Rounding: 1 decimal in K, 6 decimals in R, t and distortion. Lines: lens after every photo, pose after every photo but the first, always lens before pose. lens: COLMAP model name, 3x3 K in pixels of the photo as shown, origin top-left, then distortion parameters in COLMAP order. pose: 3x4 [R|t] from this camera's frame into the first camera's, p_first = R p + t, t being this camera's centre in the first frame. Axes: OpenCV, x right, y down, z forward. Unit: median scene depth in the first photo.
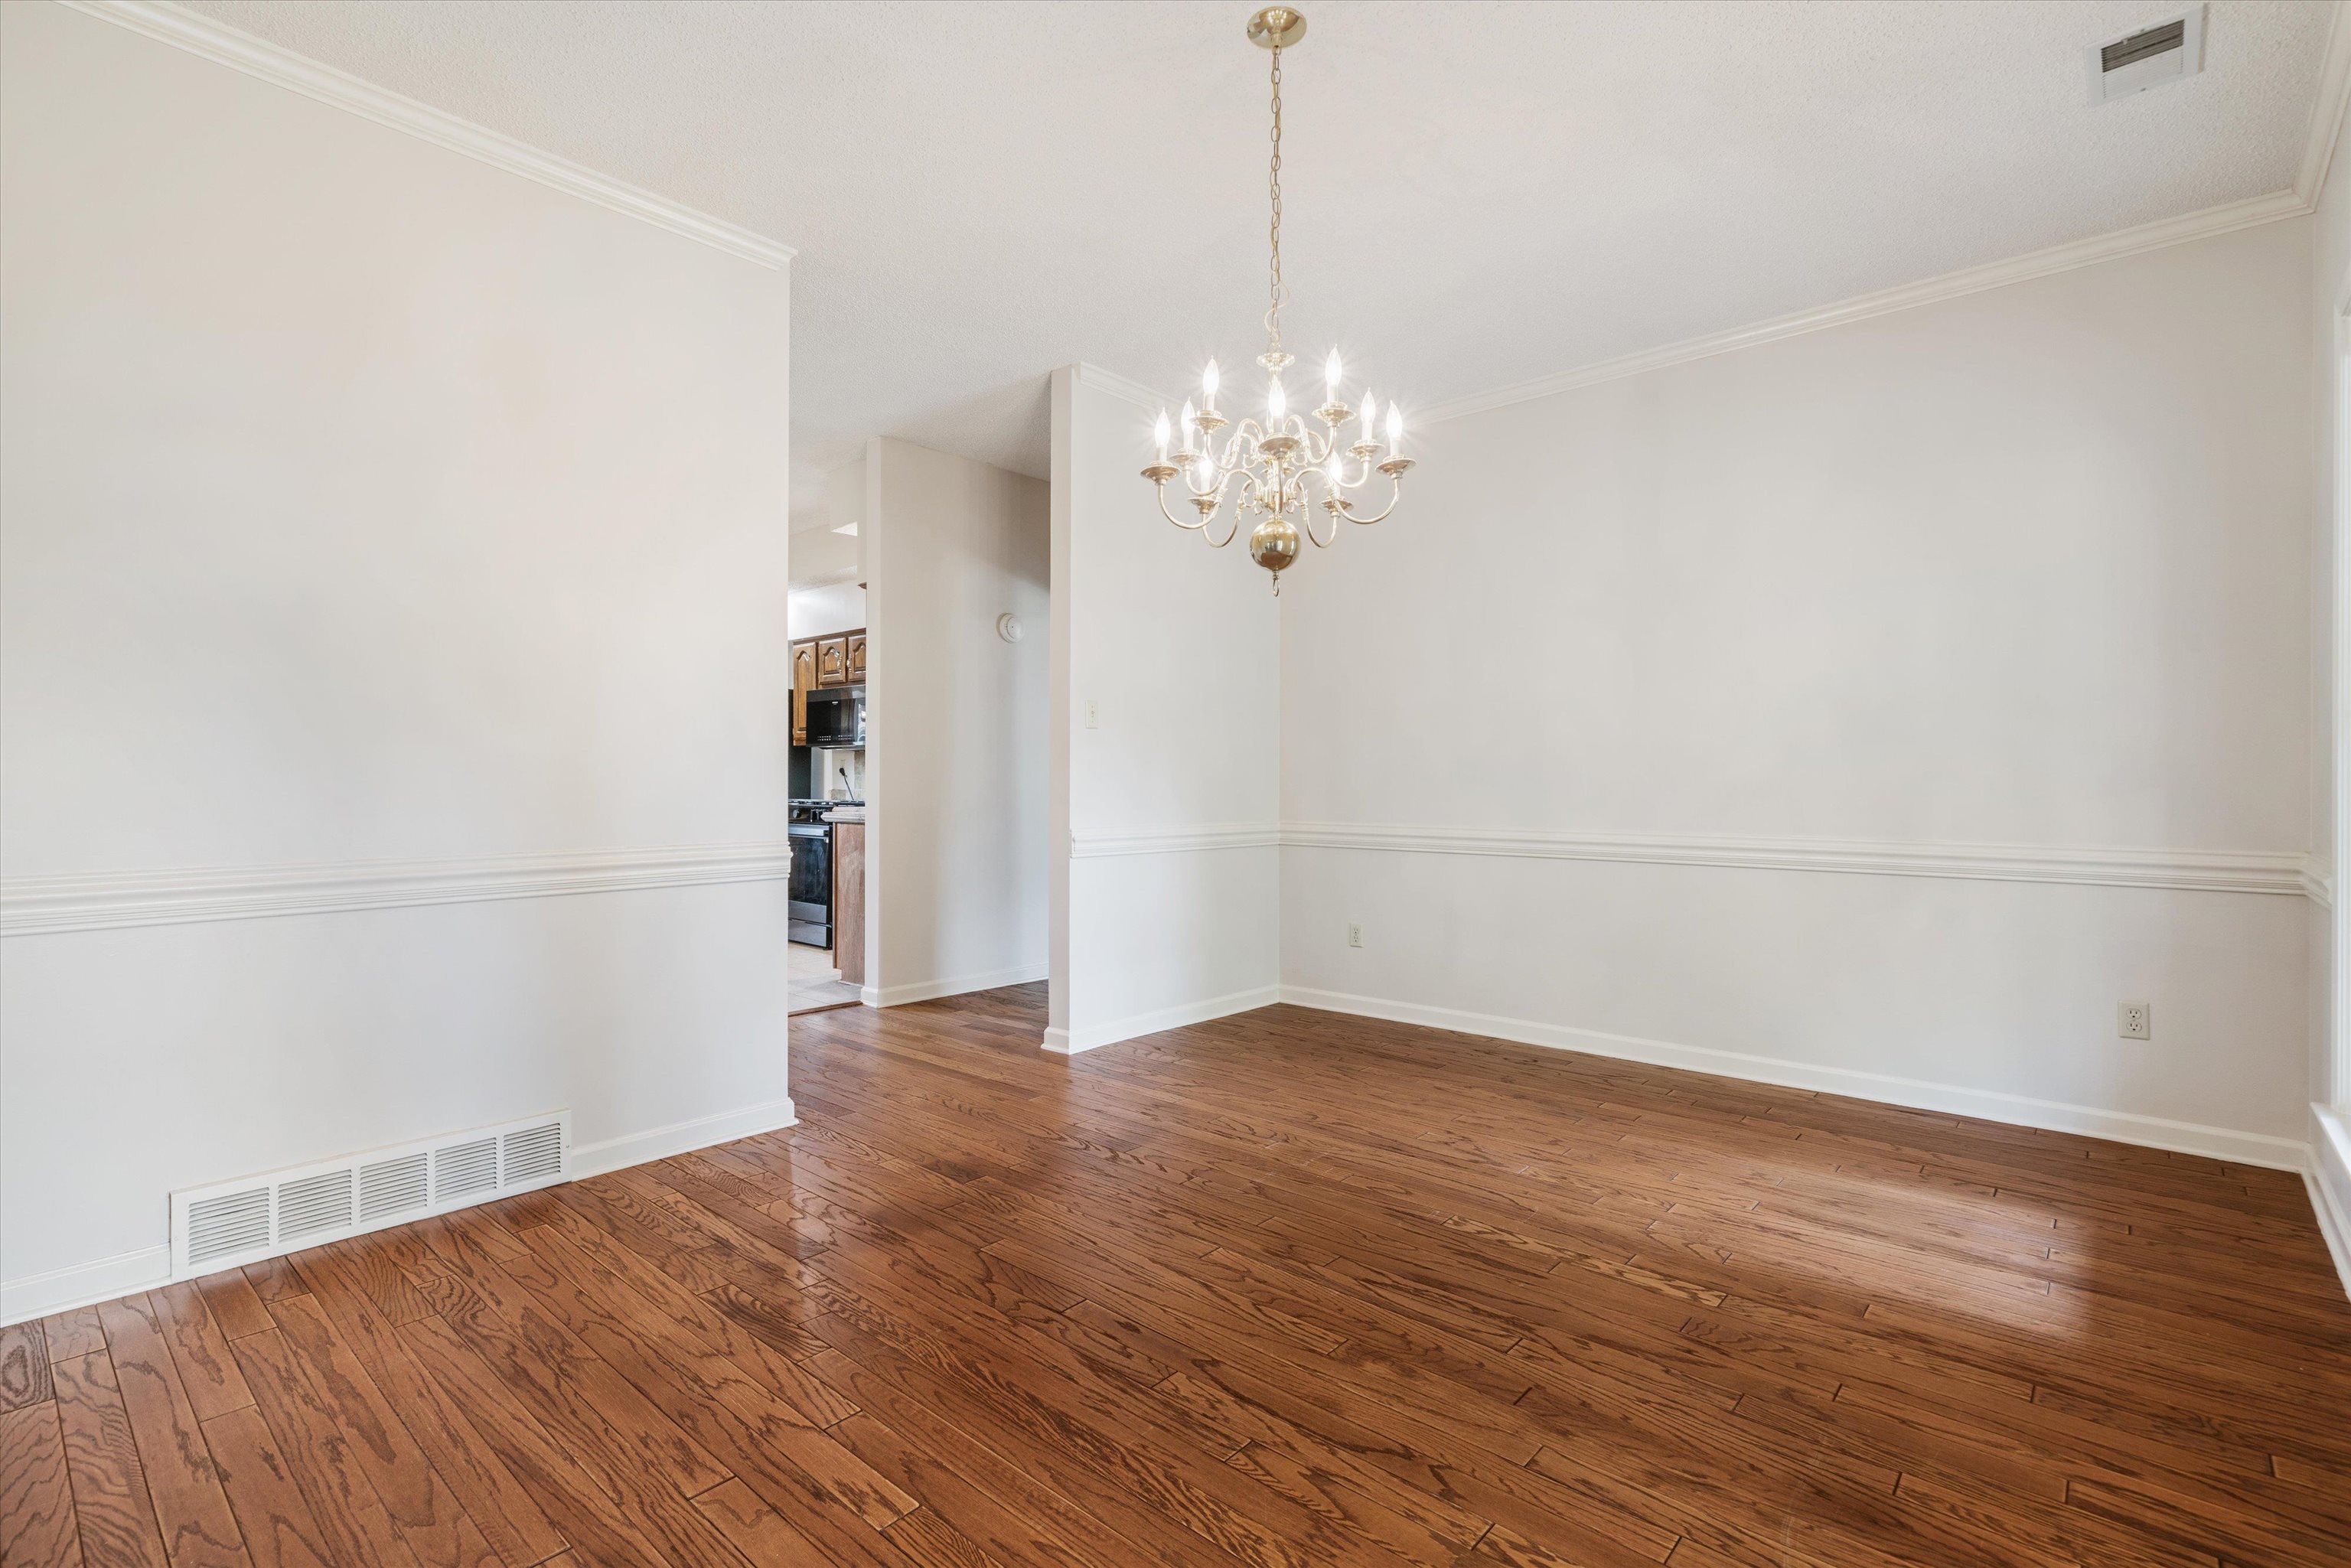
lens RADIAL K [[1129.4, 0, 1175.7], [0, 1129.4, 786.2], [0, 0, 1]] dist [0.006104, 0.002248]
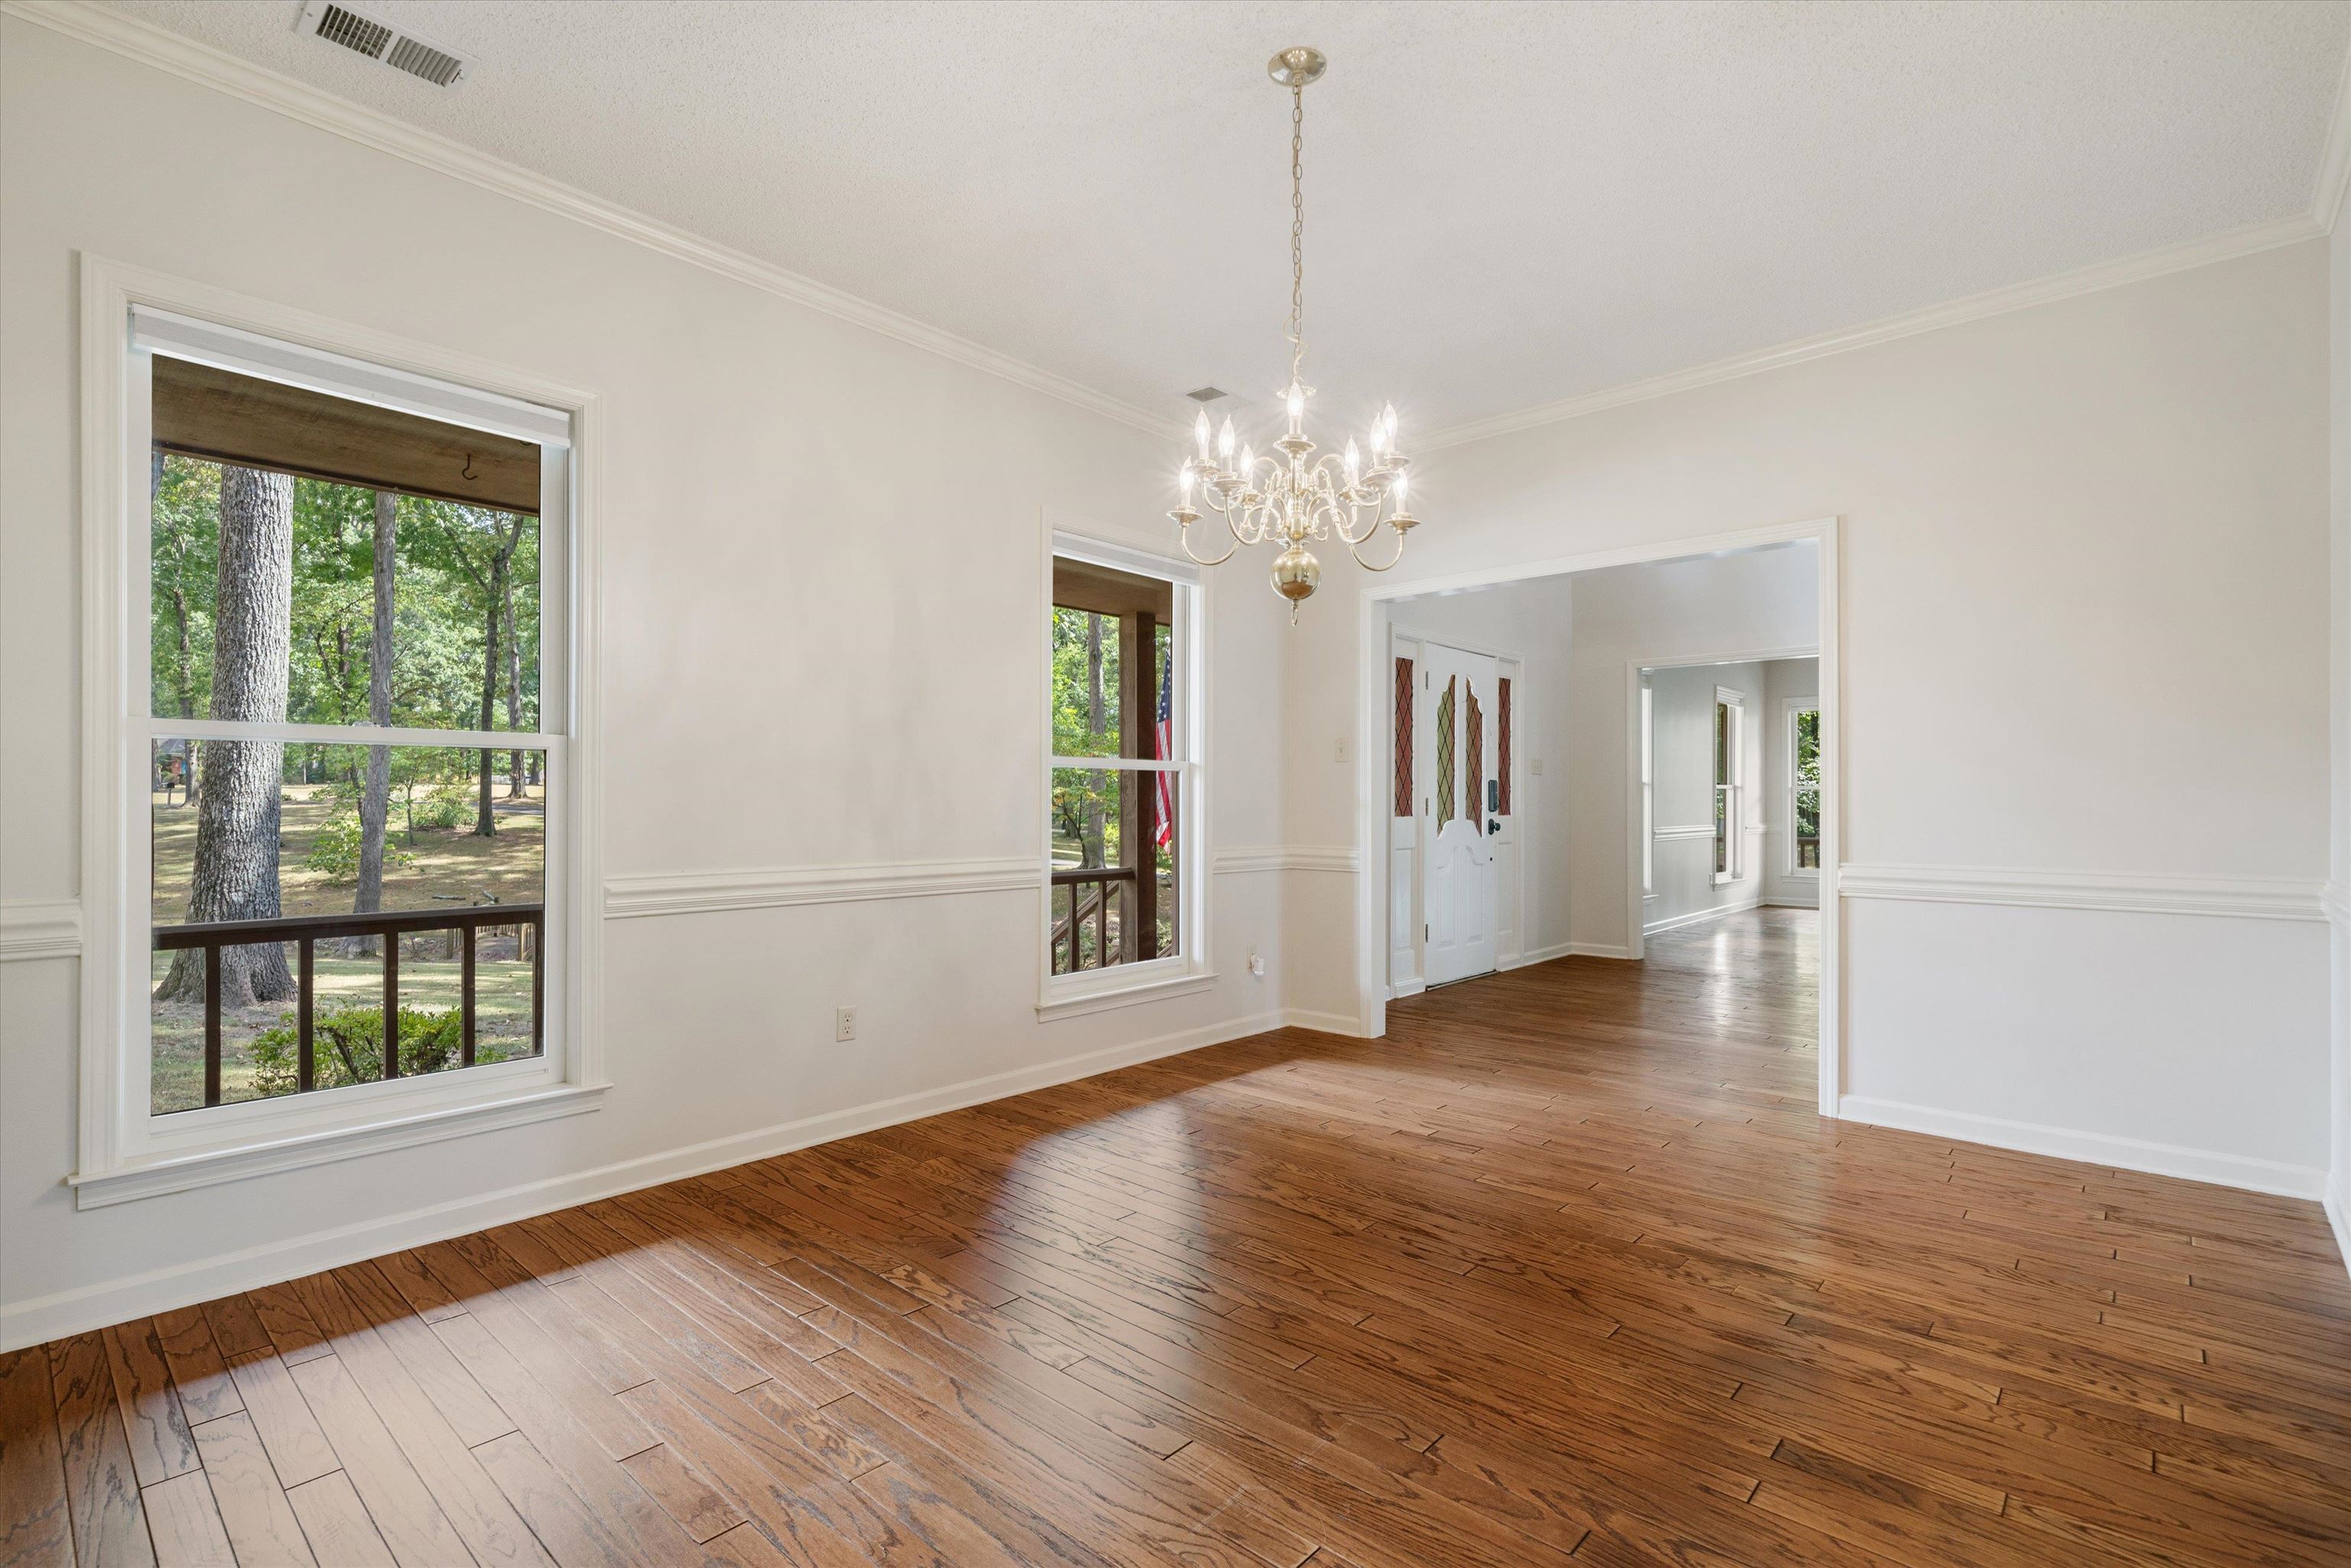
lens RADIAL K [[1129.4, 0, 1176.8], [0, 1129.4, 793.4], [0, 0, 1]] dist [0.006104, 0.002248]
pose [[-0.999947, -0.004450, 0.009300, 0.200006], [-0.004490, 0.999981, -0.004290, -0.011922], [-0.009281, -0.004331, -0.999948, 2.186007]]
